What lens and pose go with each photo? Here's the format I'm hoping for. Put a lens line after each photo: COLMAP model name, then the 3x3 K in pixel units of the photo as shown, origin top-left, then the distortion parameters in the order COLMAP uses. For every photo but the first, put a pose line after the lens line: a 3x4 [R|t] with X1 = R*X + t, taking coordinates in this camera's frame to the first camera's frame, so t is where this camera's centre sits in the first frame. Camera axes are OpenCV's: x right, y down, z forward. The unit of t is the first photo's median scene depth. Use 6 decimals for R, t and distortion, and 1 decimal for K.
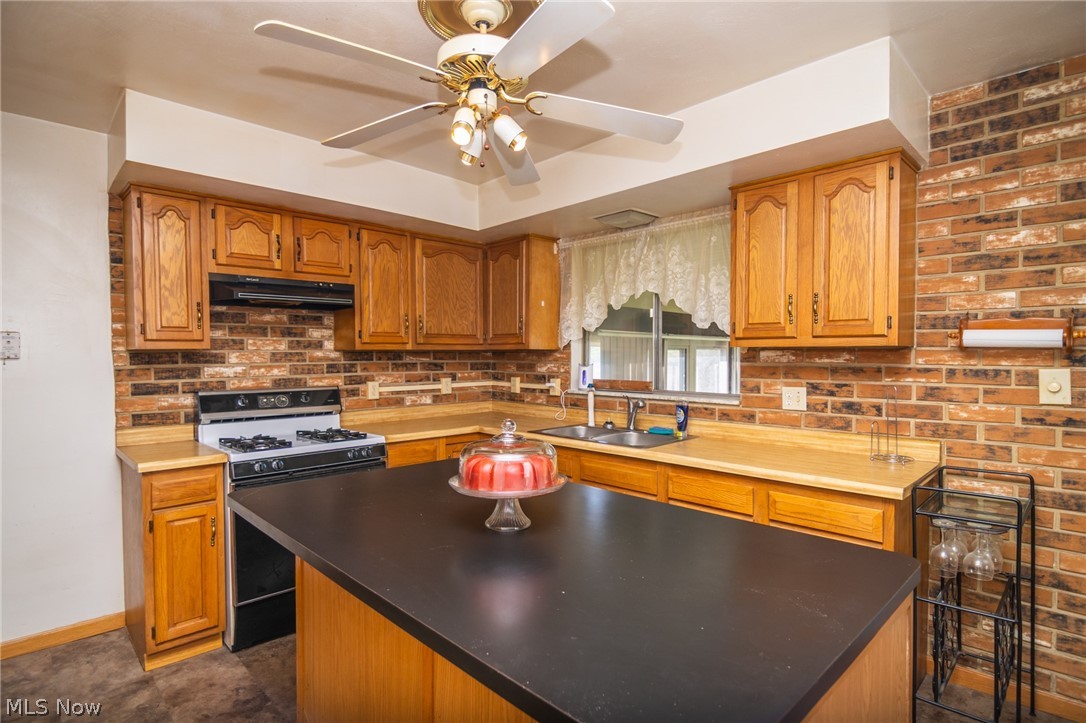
lens RADIAL K [[549.6, 0, 538.2], [0, 549.6, 369.6], [0, 0, 1]] dist [0.006695, -0.006721]
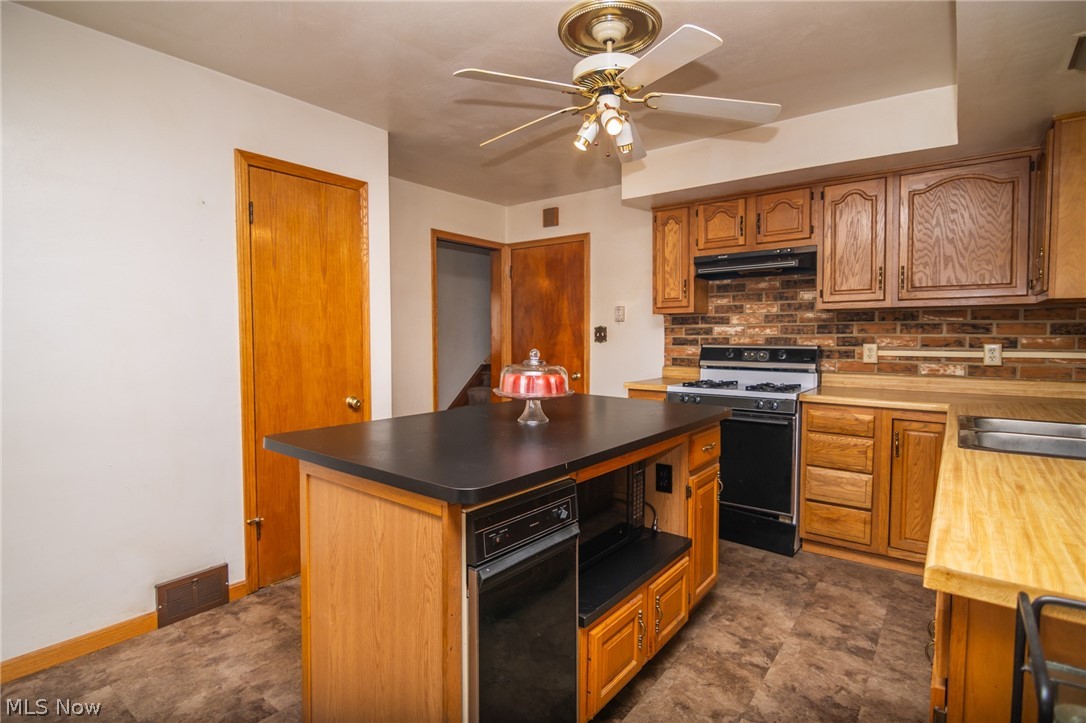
lens RADIAL K [[549.6, 0, 537.7], [0, 549.6, 358.5], [0, 0, 1]] dist [0.006695, -0.006721]
pose [[0.142751, 0.048736, -0.988558, 0.610894], [-0.024565, 0.998654, 0.045687, 0.020435], [0.989454, 0.017762, 0.143756, 0.356048]]
